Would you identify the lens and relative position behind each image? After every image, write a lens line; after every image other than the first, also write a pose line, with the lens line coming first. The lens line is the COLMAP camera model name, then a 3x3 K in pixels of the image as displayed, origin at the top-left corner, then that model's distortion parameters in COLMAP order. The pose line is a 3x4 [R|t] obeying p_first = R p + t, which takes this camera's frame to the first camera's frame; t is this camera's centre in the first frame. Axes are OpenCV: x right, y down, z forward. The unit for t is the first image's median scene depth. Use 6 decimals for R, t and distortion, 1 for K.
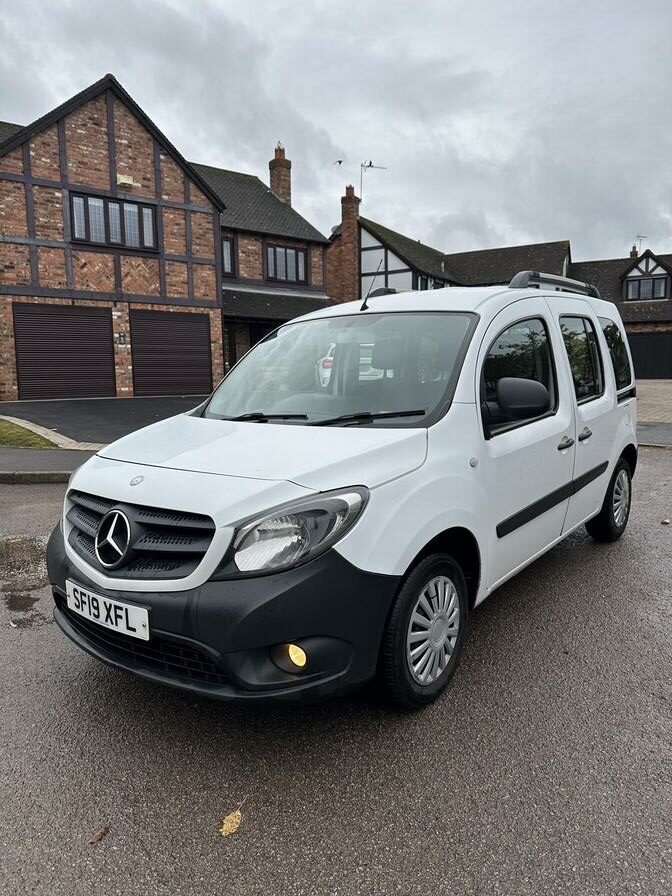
lens RADIAL K [[666.3, 0, 348.7], [0, 666.3, 445.6], [0, 0, 1]] dist [0.007029, -0.042174]
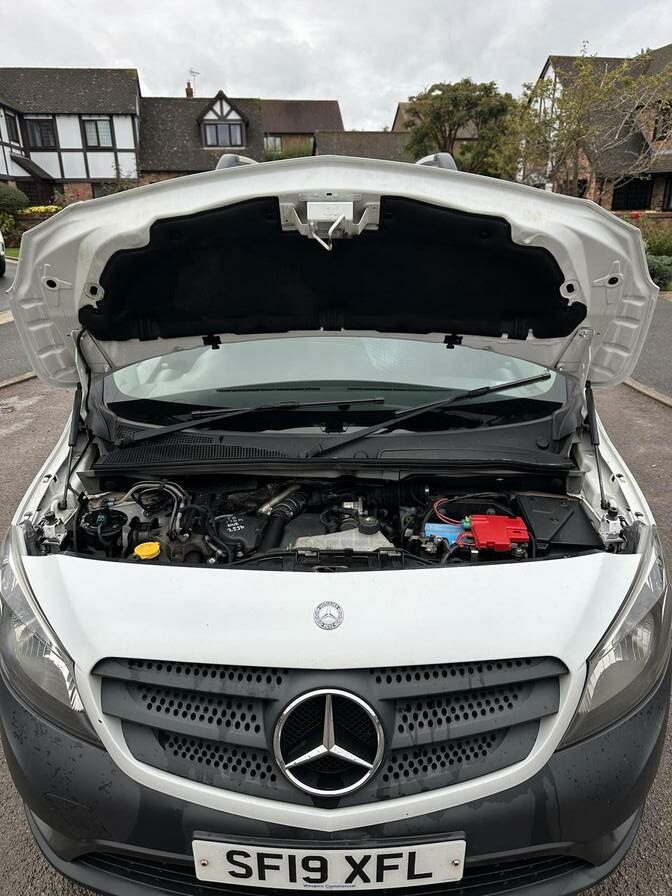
lens RADIAL K [[641.4, 0, 336.0], [0, 641.4, 448.0], [0, 0, 1]] dist [0.004412, -0.003345]
pose [[0.784963, -0.217907, 0.579956, -0.077519], [0.071806, 0.961795, 0.264186, -0.027837], [-0.615367, -0.165732, 0.770621, 0.085805]]
